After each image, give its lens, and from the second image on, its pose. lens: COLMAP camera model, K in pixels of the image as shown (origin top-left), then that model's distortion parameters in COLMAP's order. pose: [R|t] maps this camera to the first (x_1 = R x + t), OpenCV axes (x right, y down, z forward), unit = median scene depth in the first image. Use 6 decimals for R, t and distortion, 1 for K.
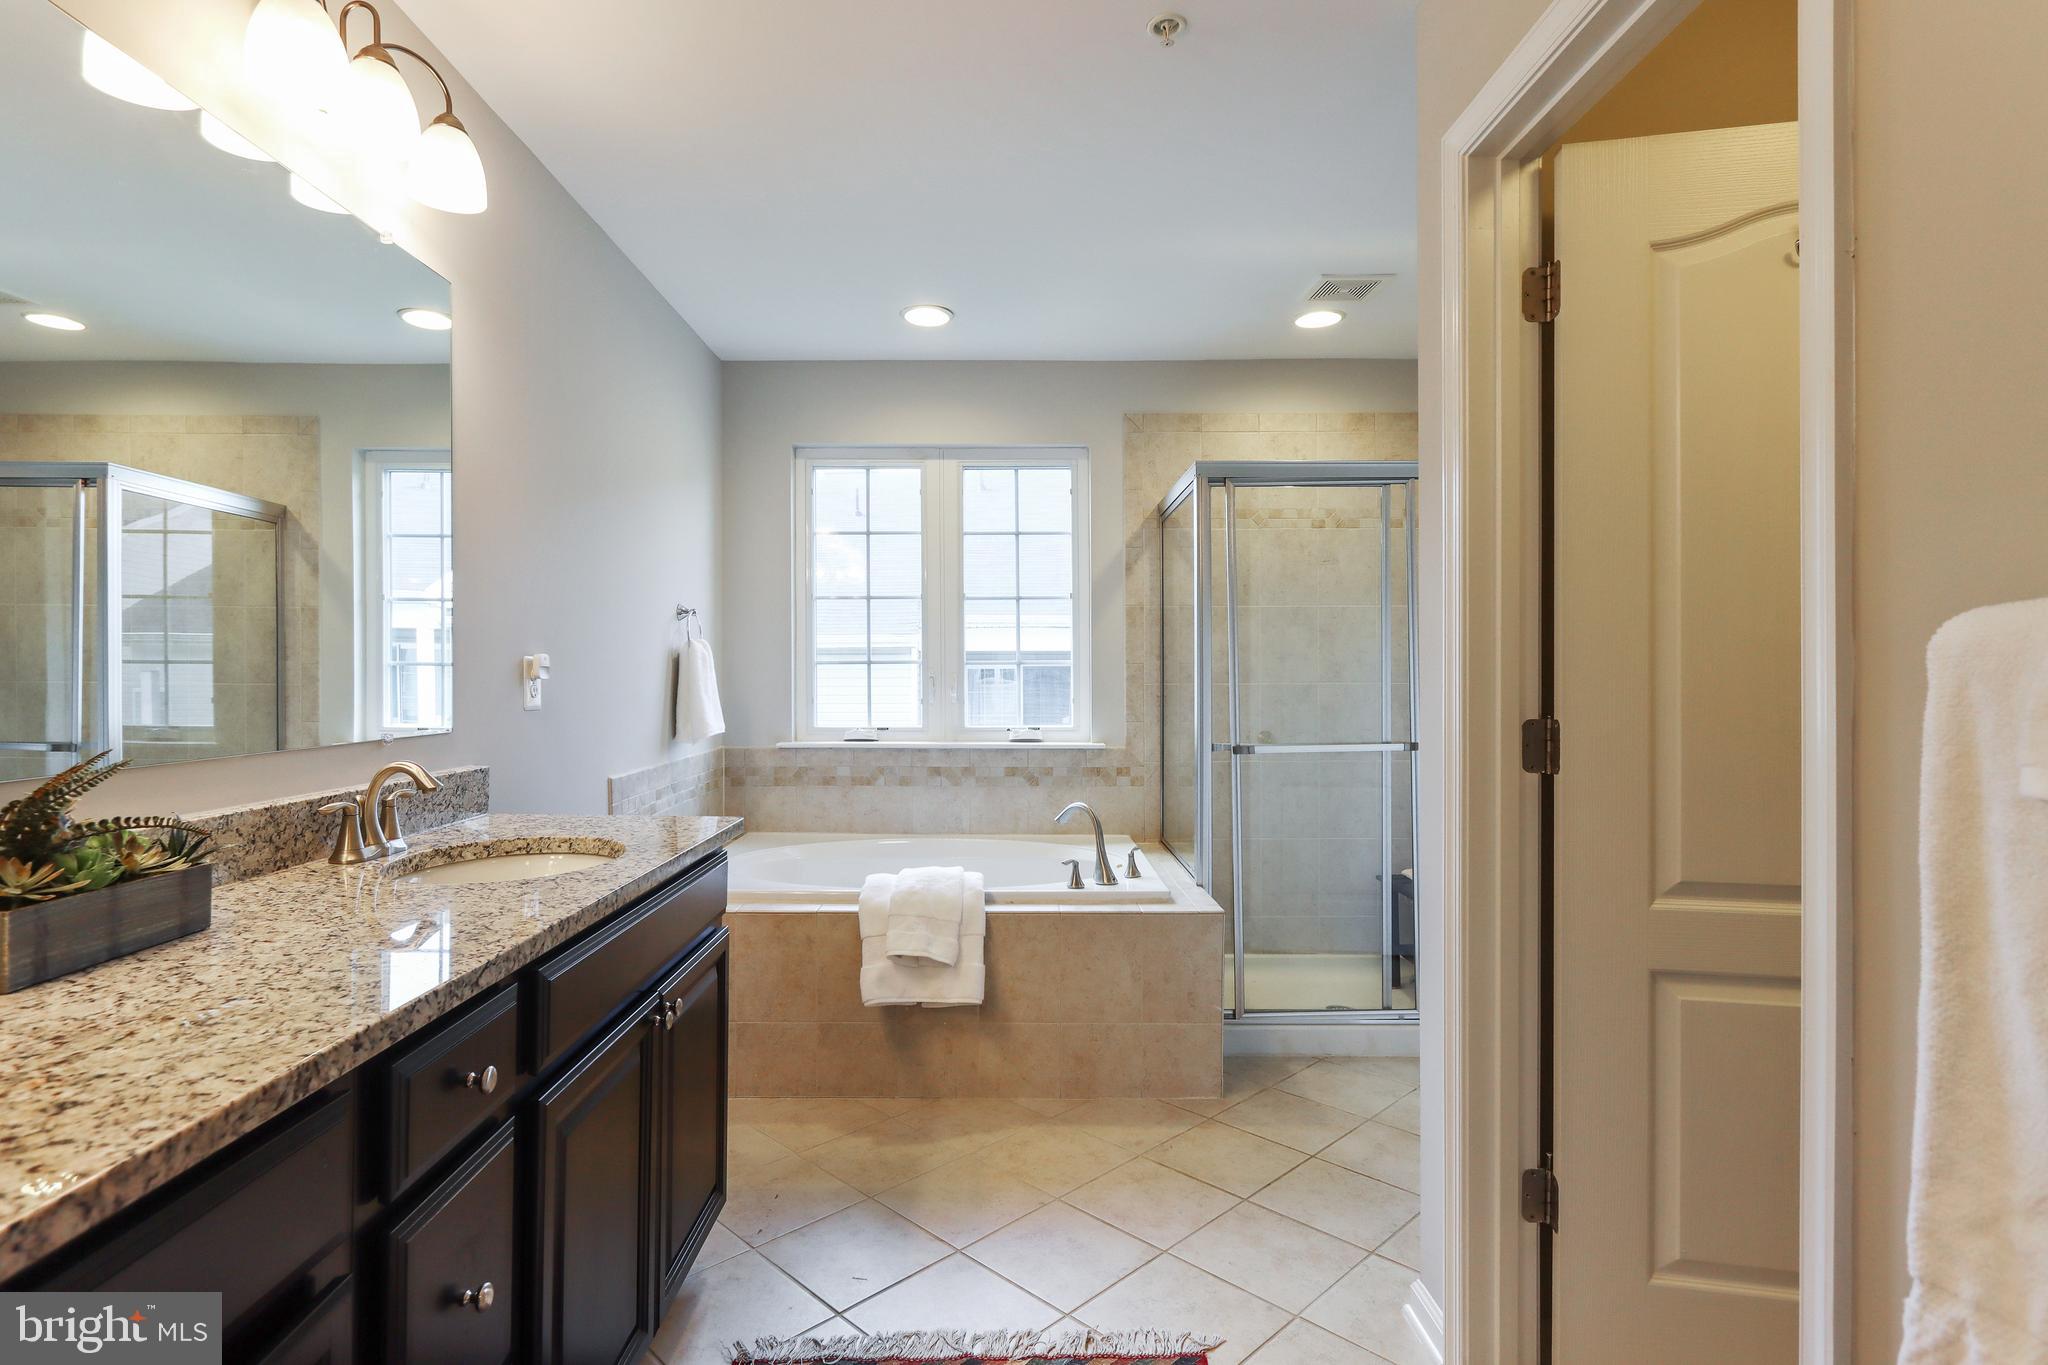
lens RADIAL K [[1050.5, 0, 1018.3], [0, 1050.5, 667.8], [0, 0, 1]] dist [-0.002227, -0.000164]
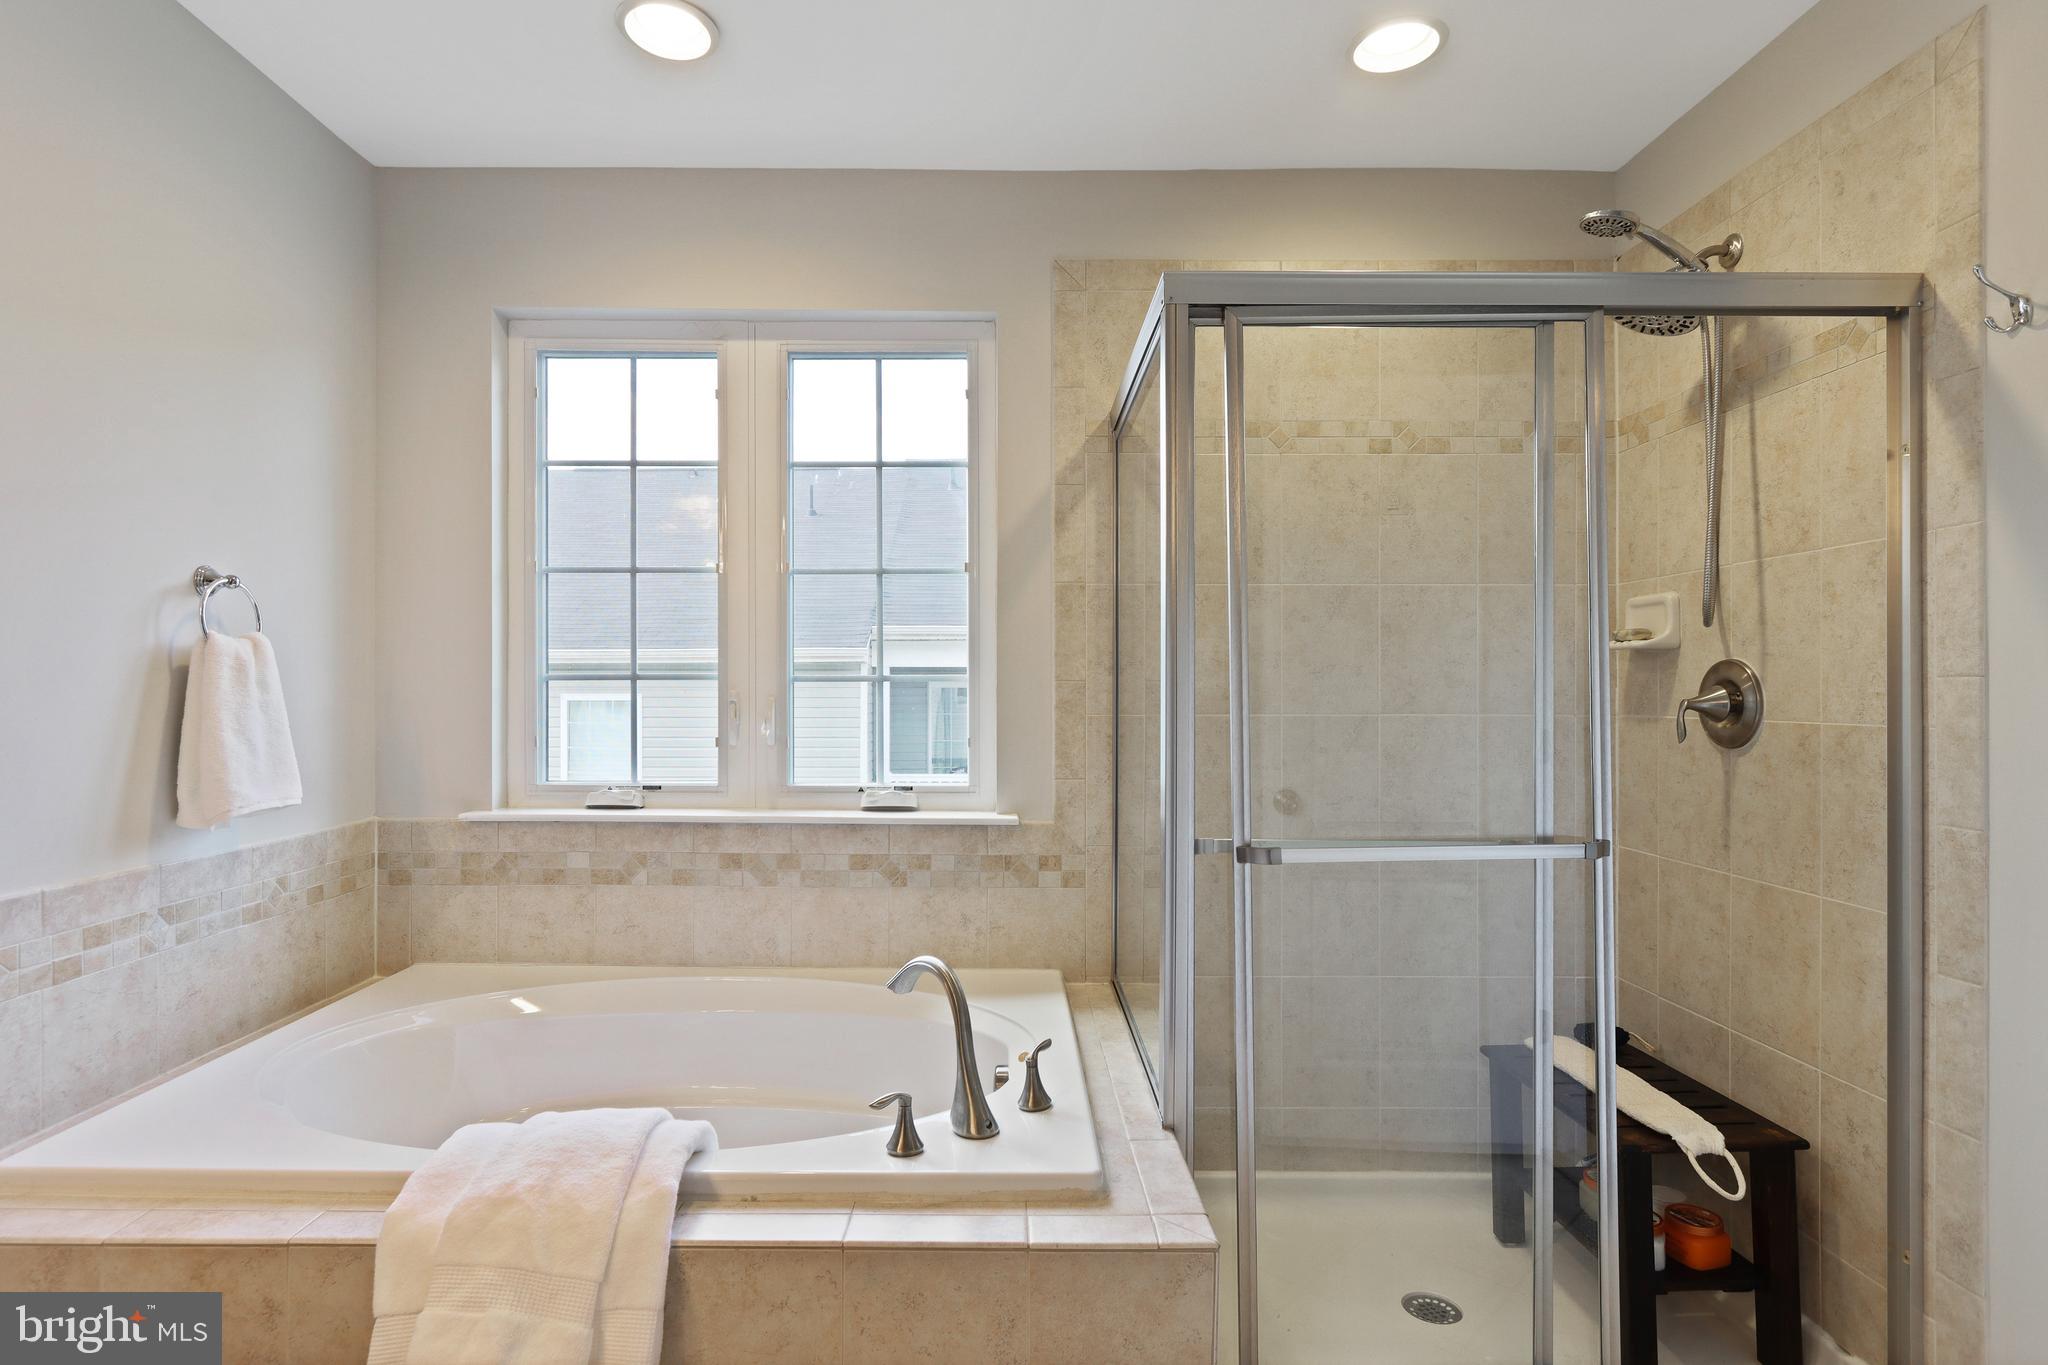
lens RADIAL K [[1050.5, 0, 1022.2], [0, 1050.5, 685.8], [0, 0, 1]] dist [-0.002227, -0.000164]
pose [[0.999984, 0.003519, 0.004540, 0.081239], [-0.003519, 0.999994, 0.000017, -0.000944], [-0.004540, -0.000033, 0.999990, 0.407583]]
